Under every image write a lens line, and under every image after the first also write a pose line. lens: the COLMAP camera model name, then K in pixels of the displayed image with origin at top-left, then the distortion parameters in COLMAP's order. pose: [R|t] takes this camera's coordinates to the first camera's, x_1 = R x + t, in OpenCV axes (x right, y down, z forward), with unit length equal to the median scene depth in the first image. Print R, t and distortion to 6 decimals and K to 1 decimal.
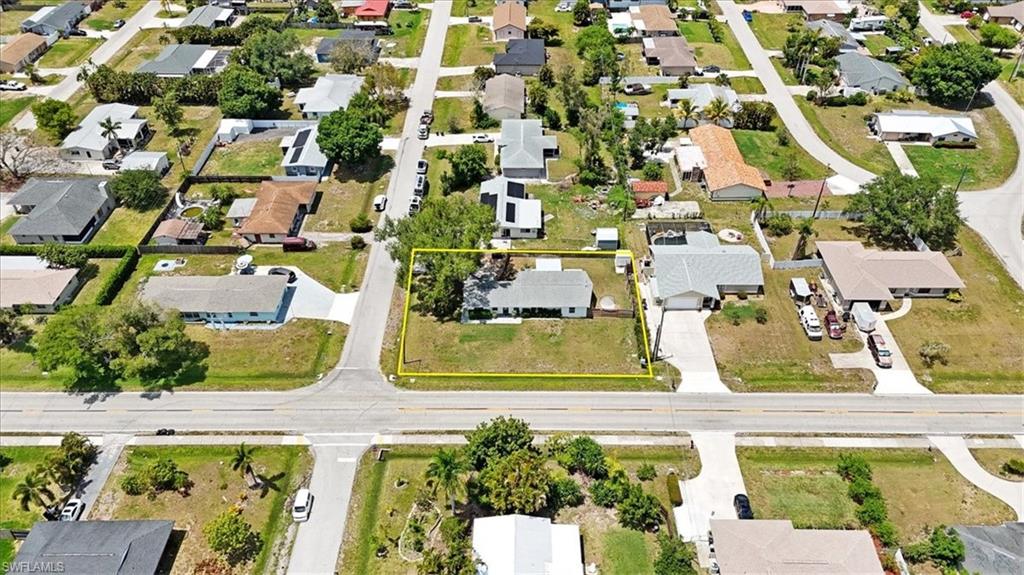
lens RADIAL K [[748.8, 0, 514.5], [0, 748.8, 289.1], [0, 0, 1]] dist [0.068652, -0.080107]
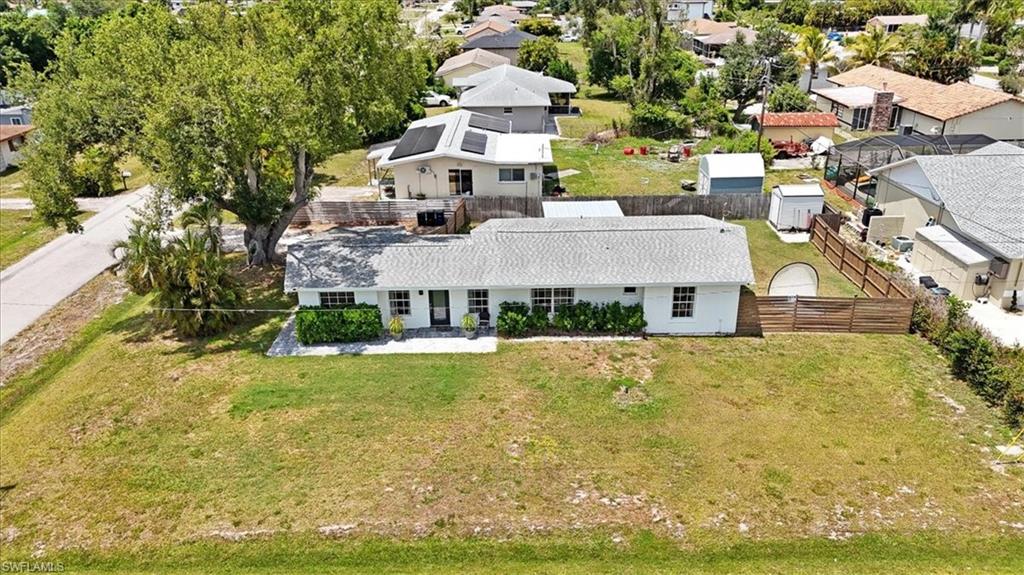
lens RADIAL K [[748.8, 0, 514.5], [0, 748.8, 289.1], [0, 0, 1]] dist [0.068652, -0.080107]
pose [[0.999900, -0.012694, 0.006260, 0.015090], [0.013962, 0.957217, -0.289033, 0.105968], [-0.002323, 0.289091, 0.957299, 0.780073]]
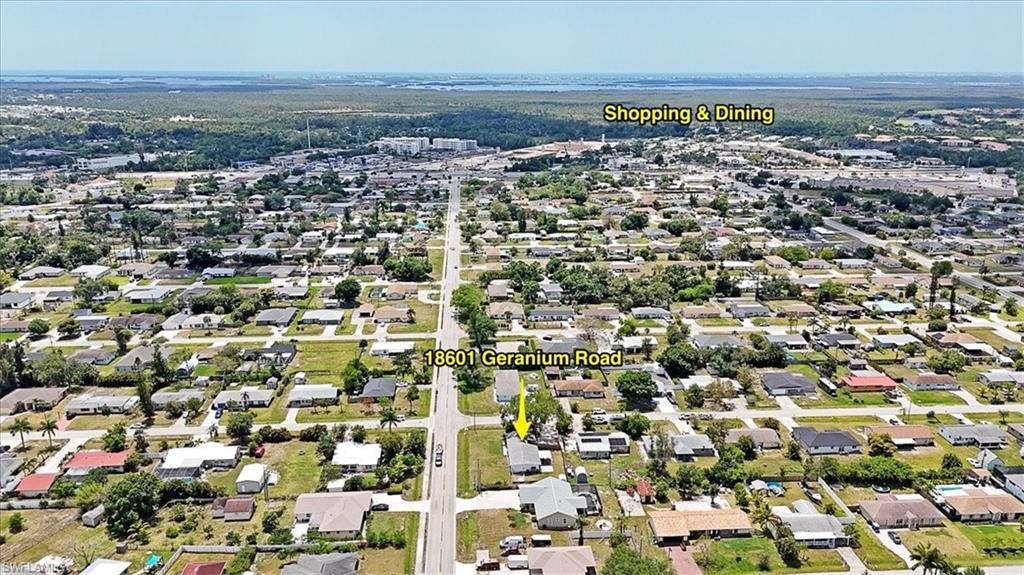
lens RADIAL K [[748.8, 0, 514.5], [0, 748.8, 289.1], [0, 0, 1]] dist [0.068652, -0.080107]
pose [[0.076050, 0.281118, -0.956655, 1.828029], [-0.638004, 0.751038, 0.169977, -0.652911], [0.766268, 0.597423, 0.236471, 0.325791]]
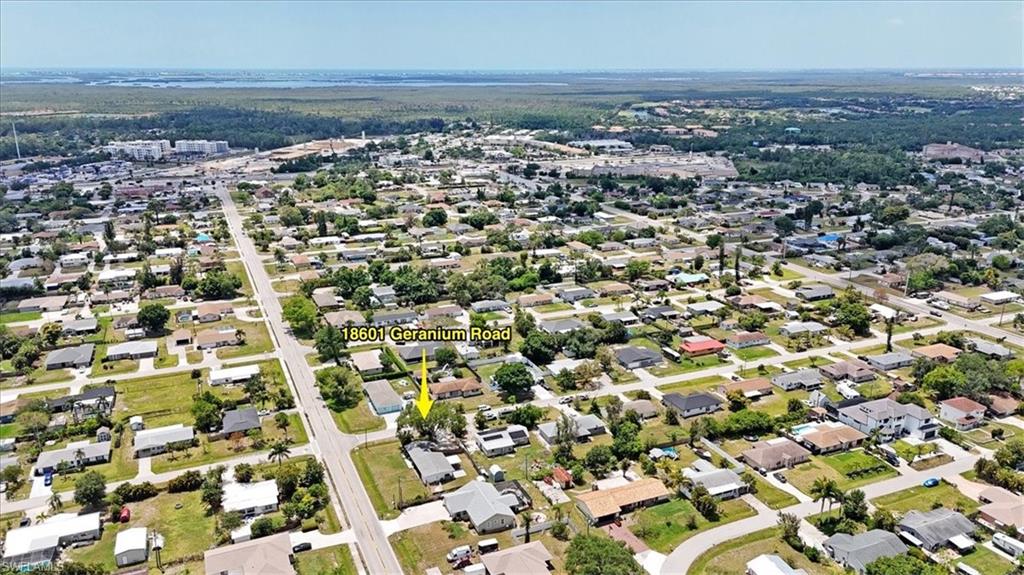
lens RADIAL K [[748.8, 0, 514.5], [0, 748.8, 289.1], [0, 0, 1]] dist [0.068652, -0.080107]
pose [[0.408772, 0.261122, -0.874483, 1.708728], [-0.583319, 0.811678, -0.030301, -0.429433], [0.701887, 0.522488, 0.484109, 0.054917]]
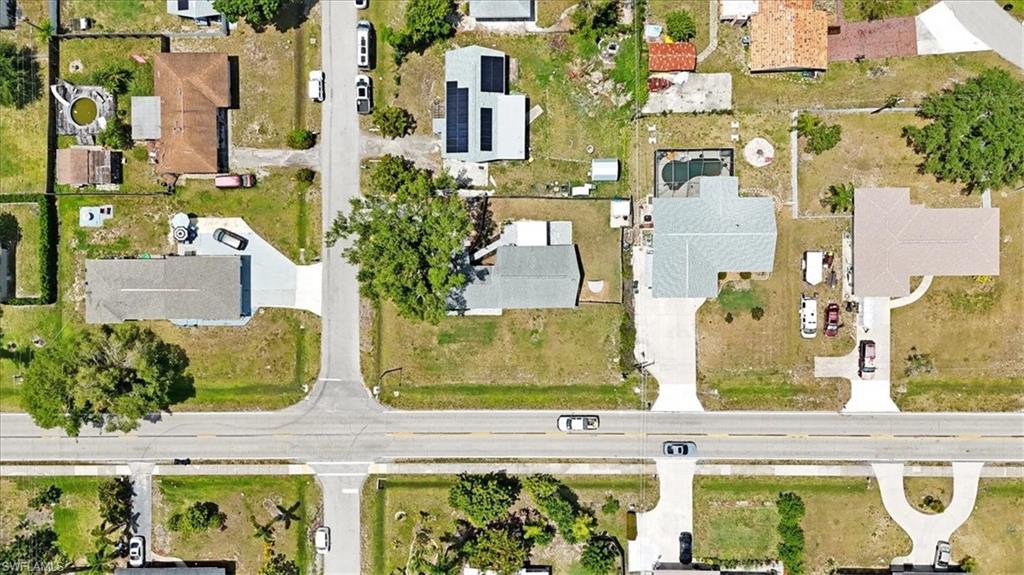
lens RADIAL K [[748.8, 0, 514.5], [0, 748.8, 289.1], [0, 0, 1]] dist [0.068652, -0.080107]
pose [[0.999715, -0.011748, -0.020788, 0.047652], [0.023534, 0.632100, 0.774529, -0.743344], [0.004041, -0.774798, 0.632196, 0.449847]]
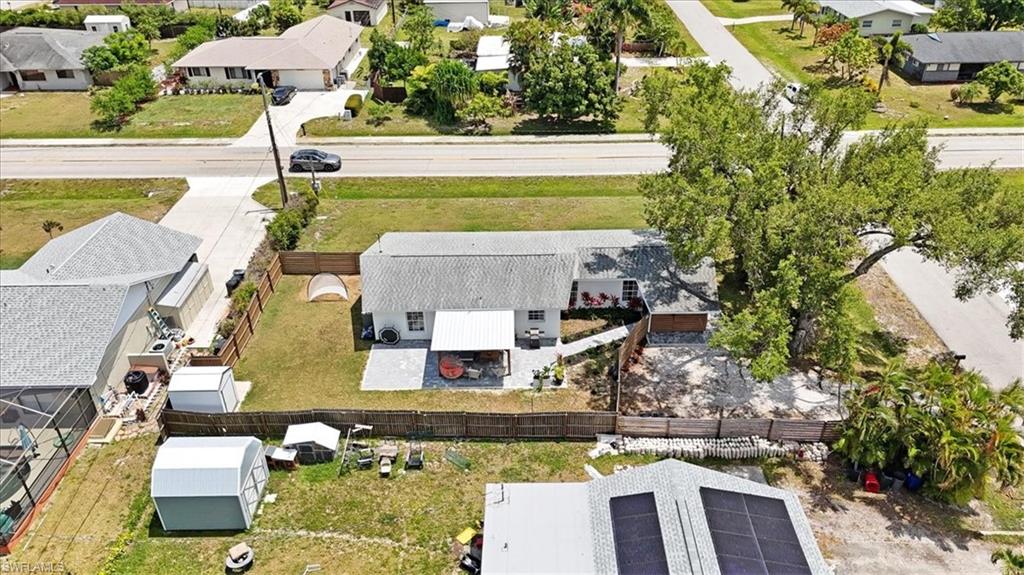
lens RADIAL K [[748.8, 0, 514.5], [0, 748.8, 289.1], [0, 0, 1]] dist [0.068652, -0.080107]
pose [[-0.999833, 0.017468, 0.005422, 0.029853], [0.010714, 0.319112, 0.947656, -0.371672], [0.014823, 0.947556, -0.319246, 1.213538]]
